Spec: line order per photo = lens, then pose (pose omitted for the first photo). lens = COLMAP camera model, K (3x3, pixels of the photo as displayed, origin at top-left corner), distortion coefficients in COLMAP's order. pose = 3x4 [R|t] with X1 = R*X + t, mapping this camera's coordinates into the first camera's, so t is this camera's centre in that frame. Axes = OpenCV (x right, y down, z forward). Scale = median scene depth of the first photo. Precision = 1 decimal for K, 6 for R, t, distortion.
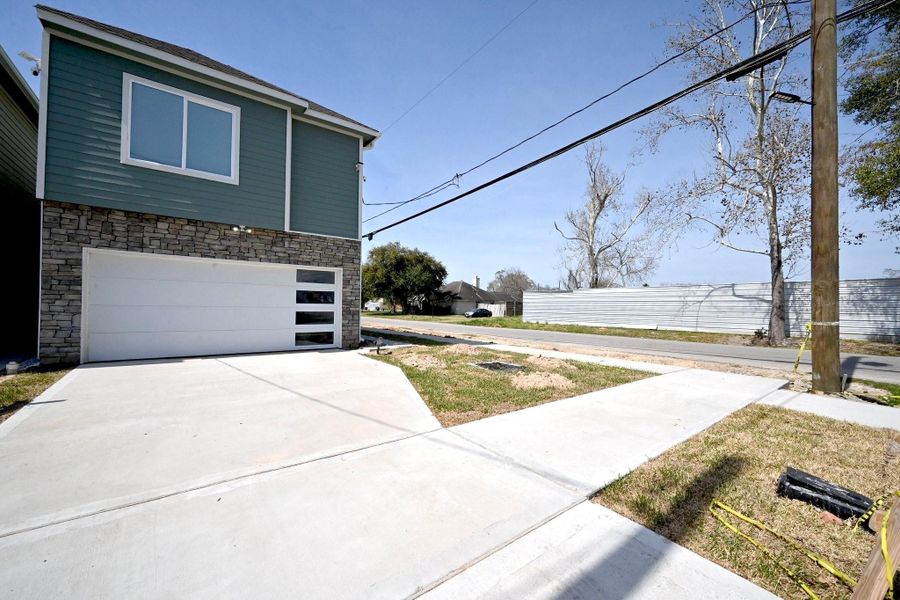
lens RADIAL K [[350.7, 0, 450.3], [0, 350.7, 301.2], [0, 0, 1]] dist [-0.000598, 0.000601]
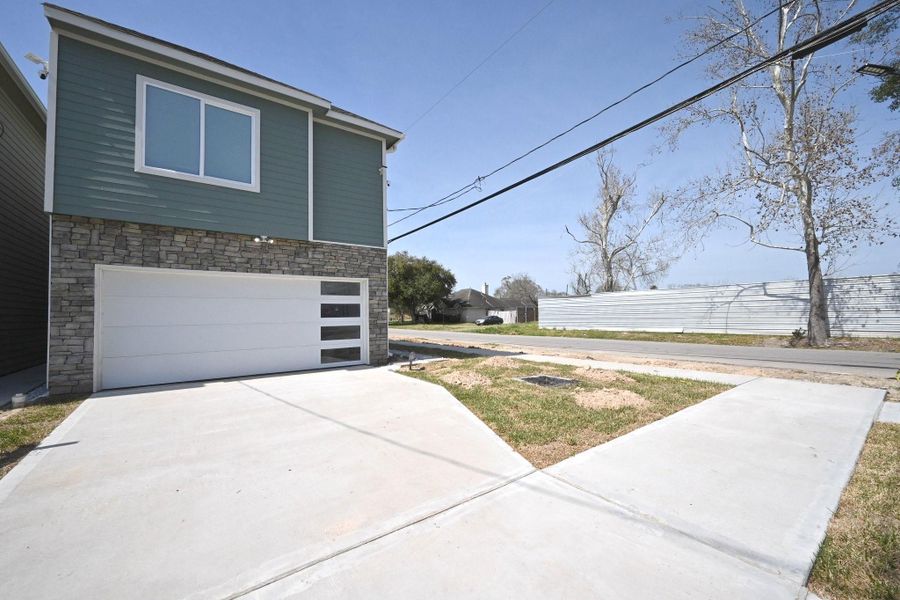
lens RADIAL K [[350.7, 0, 450.7], [0, 350.7, 301.4], [0, 0, 1]] dist [-0.000598, 0.000601]
pose [[0.999467, -0.030064, -0.012692, -0.093076], [0.029783, 0.999320, -0.021752, -0.007510], [0.013337, 0.021363, 0.999683, 0.083255]]
